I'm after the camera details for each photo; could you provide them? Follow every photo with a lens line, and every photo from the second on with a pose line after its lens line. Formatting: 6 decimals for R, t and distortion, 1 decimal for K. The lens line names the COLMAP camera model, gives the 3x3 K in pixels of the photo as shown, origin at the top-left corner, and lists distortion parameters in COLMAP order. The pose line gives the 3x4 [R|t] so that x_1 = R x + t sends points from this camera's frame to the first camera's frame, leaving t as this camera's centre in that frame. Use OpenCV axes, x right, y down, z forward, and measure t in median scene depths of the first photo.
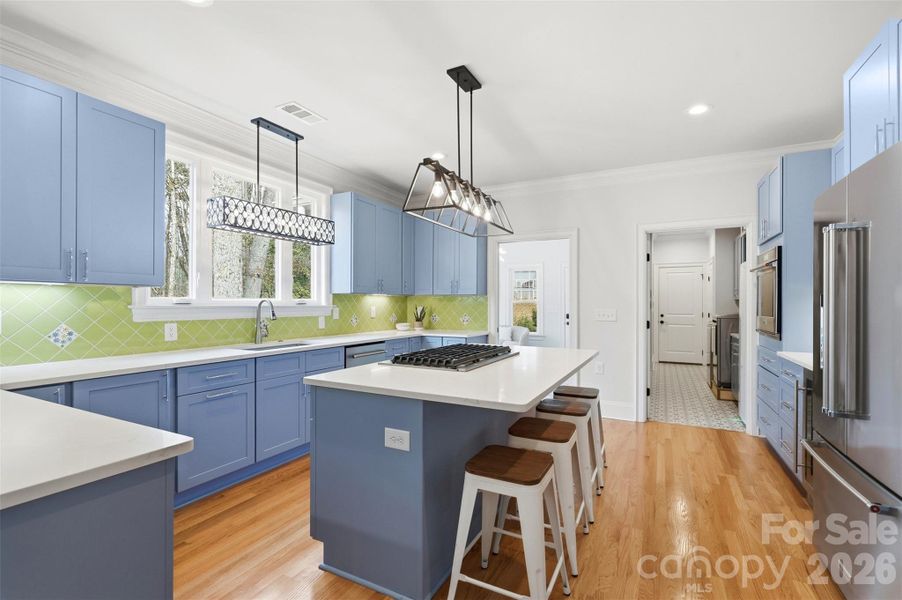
lens RADIAL K [[410.9, 0, 451.0], [0, 410.9, 302.8], [0, 0, 1]] dist [-0.000002, -0.001415]
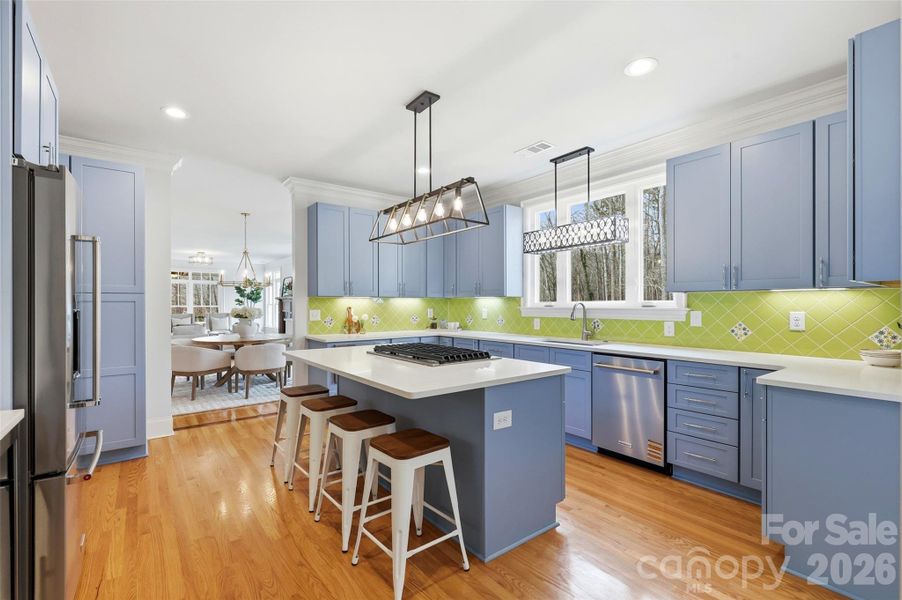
lens RADIAL K [[410.9, 0, 451.7], [0, 410.9, 304.9], [0, 0, 1]] dist [-0.000002, -0.001415]
pose [[-0.440989, -0.002801, -0.897508, 0.750021], [0.003776, 0.999980, -0.004977, 0.003230], [0.897504, -0.005584, -0.440970, 1.189245]]
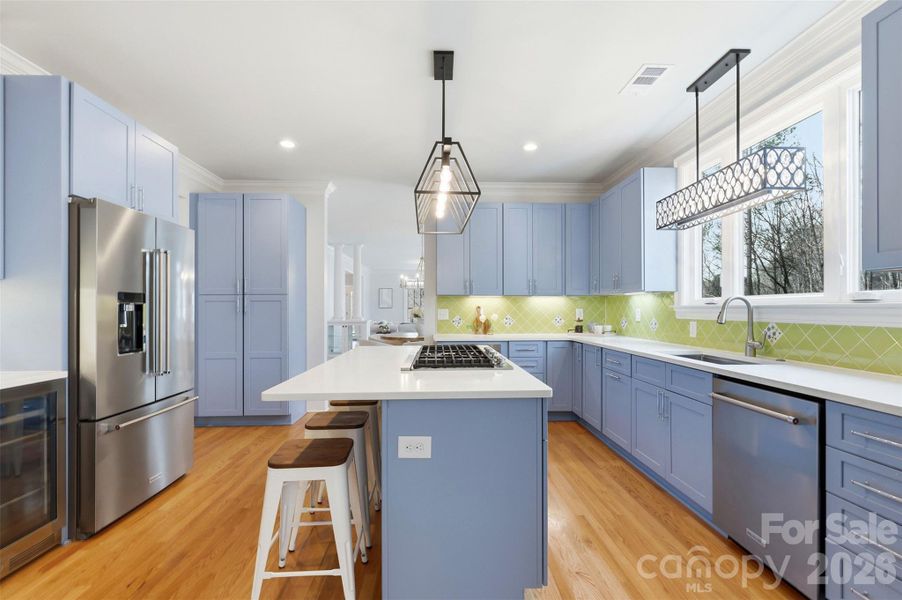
lens RADIAL K [[410.9, 0, 449.0], [0, 410.9, 308.2], [0, 0, 1]] dist [-0.000002, -0.001415]
pose [[-0.879392, -0.003496, -0.476086, 0.361166], [0.000024, 0.999973, -0.007388, 0.018194], [0.476099, -0.006508, -0.879368, 1.407745]]
